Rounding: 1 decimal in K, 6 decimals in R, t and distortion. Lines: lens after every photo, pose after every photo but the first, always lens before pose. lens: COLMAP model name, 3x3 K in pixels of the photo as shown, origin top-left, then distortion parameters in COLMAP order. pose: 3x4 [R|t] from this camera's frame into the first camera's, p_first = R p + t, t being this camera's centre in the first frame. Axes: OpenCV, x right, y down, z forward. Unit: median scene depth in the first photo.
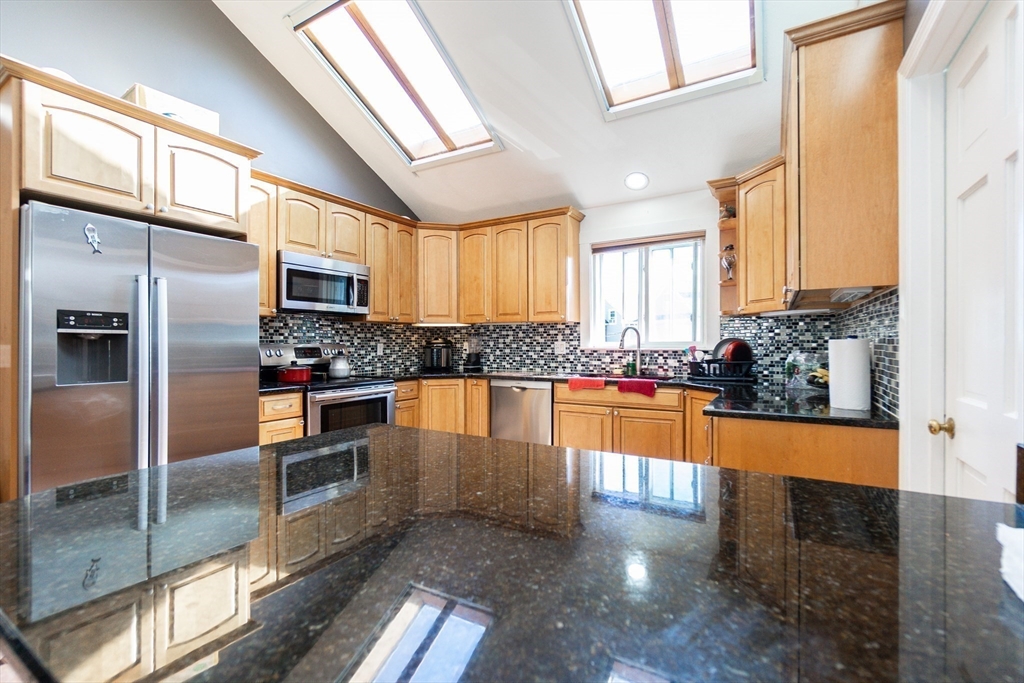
lens RADIAL K [[452.3, 0, 516.8], [0, 452.3, 343.7], [0, 0, 1]] dist [-0.003163, 0.000048]
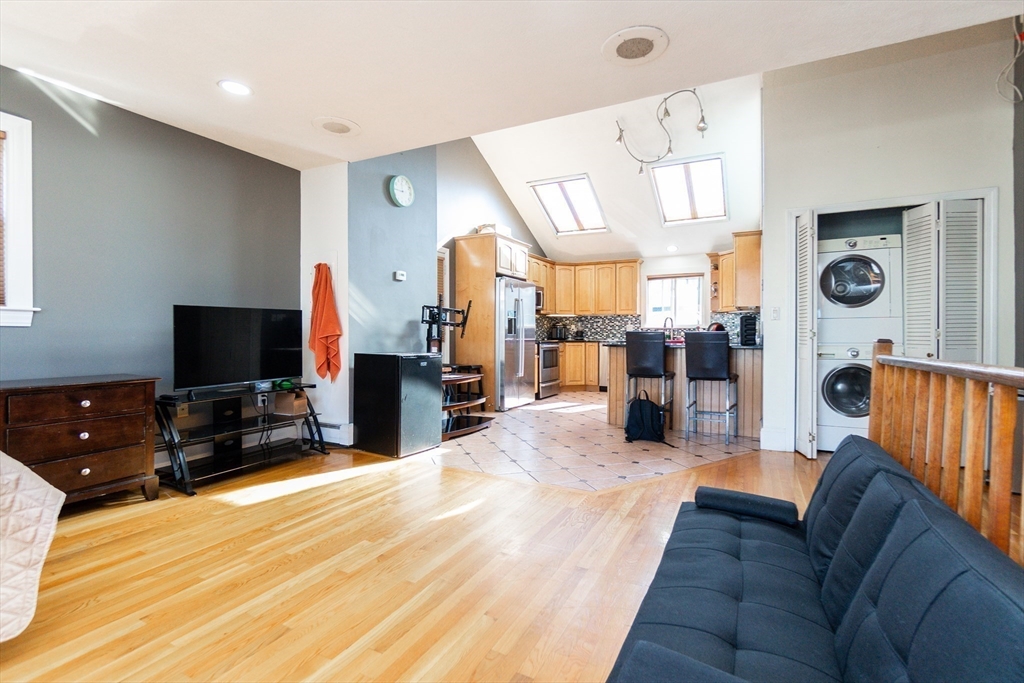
lens RADIAL K [[491.2, 0, 506.8], [0, 491.2, 337.1], [0, 0, 1]] dist [-0.001498, -0.000914]
pose [[0.998842, 0.003500, 0.047992, -0.556667], [-0.003789, 0.999975, 0.005937, 0.040656], [-0.047970, -0.006112, 0.998830, -1.138279]]
